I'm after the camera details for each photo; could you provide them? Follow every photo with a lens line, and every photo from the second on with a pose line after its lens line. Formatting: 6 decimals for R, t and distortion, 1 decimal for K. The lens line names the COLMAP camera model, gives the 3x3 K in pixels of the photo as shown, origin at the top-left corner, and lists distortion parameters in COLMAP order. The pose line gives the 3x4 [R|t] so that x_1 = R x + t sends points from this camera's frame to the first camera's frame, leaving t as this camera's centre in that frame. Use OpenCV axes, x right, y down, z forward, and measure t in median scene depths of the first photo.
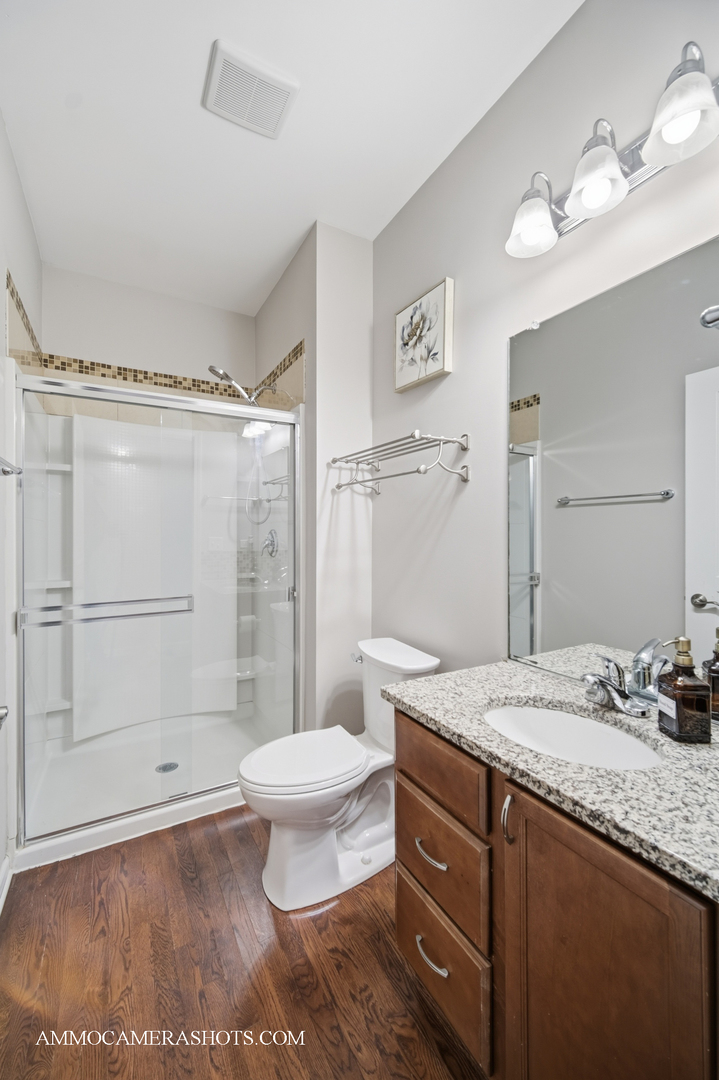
lens RADIAL K [[431.4, 0, 353.9], [0, 431.4, 531.4], [0, 0, 1]] dist [-0.000695, 0.001422]
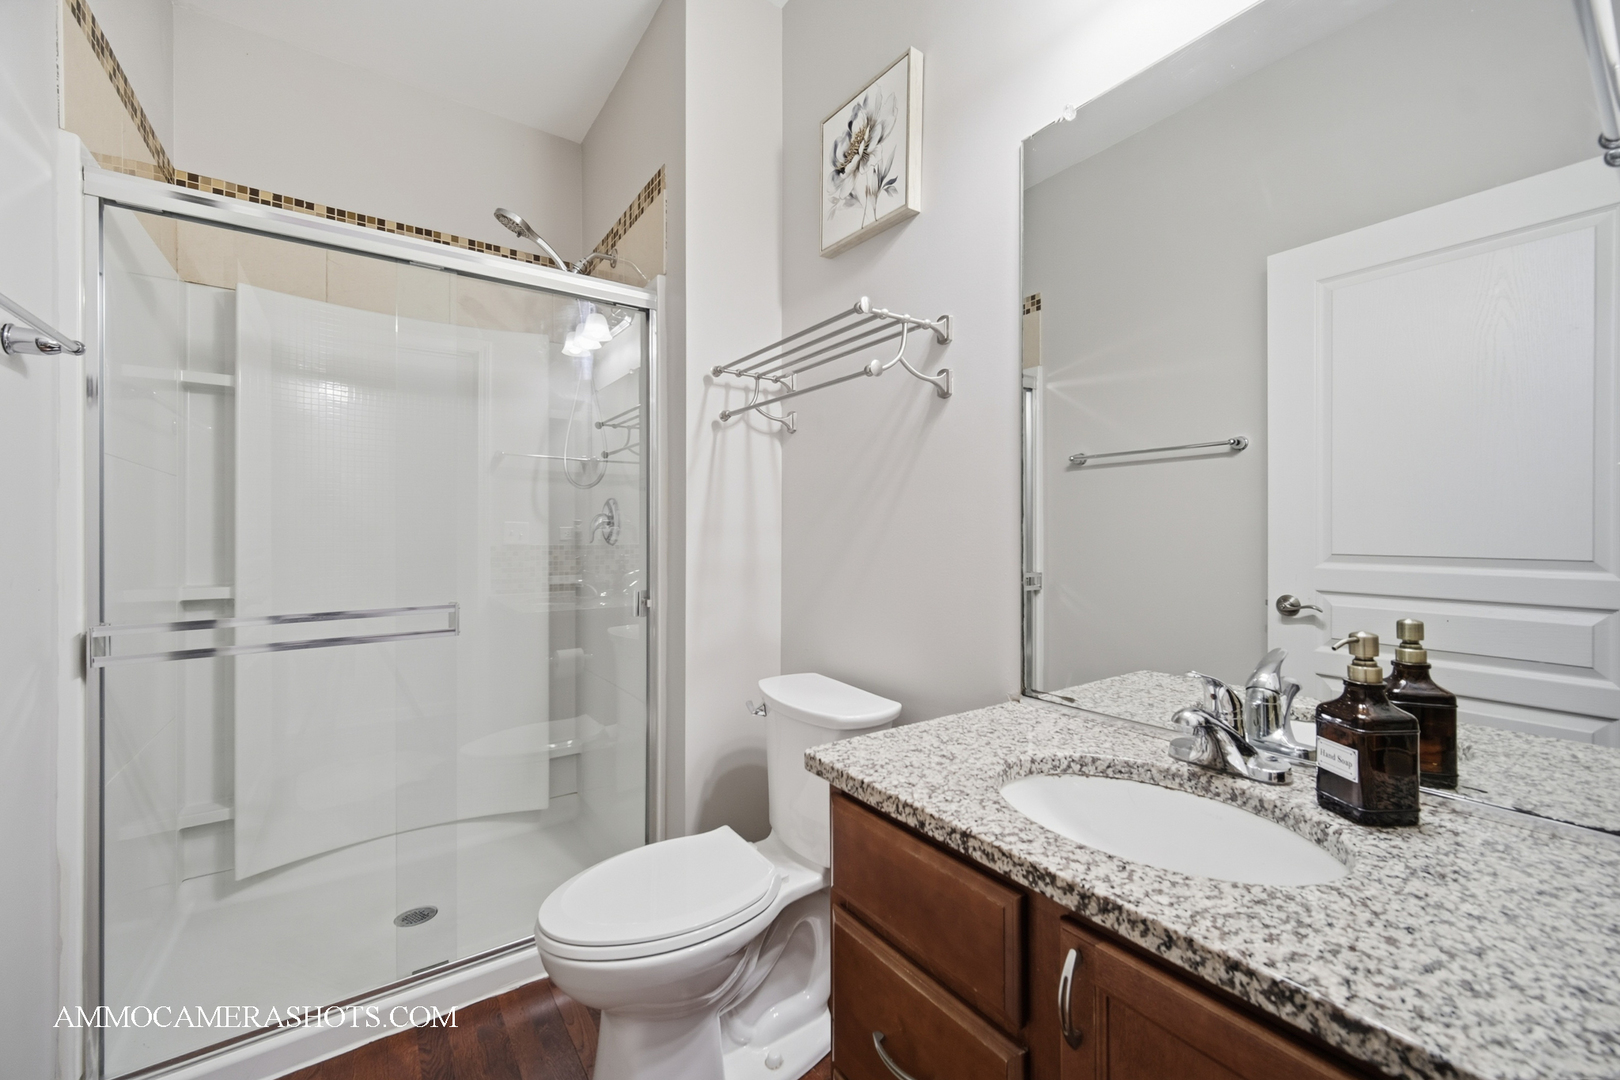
lens RADIAL K [[647.1, 0, 817.8], [0, 647.1, 532.5], [0, 0, 1]] dist [-0.000695, 0.001422]
pose [[0.994188, -0.000510, 0.107658, -0.004689], [0.000527, 1.000000, -0.000129, 0.058963], [-0.107658, 0.000185, 0.994188, 0.130009]]
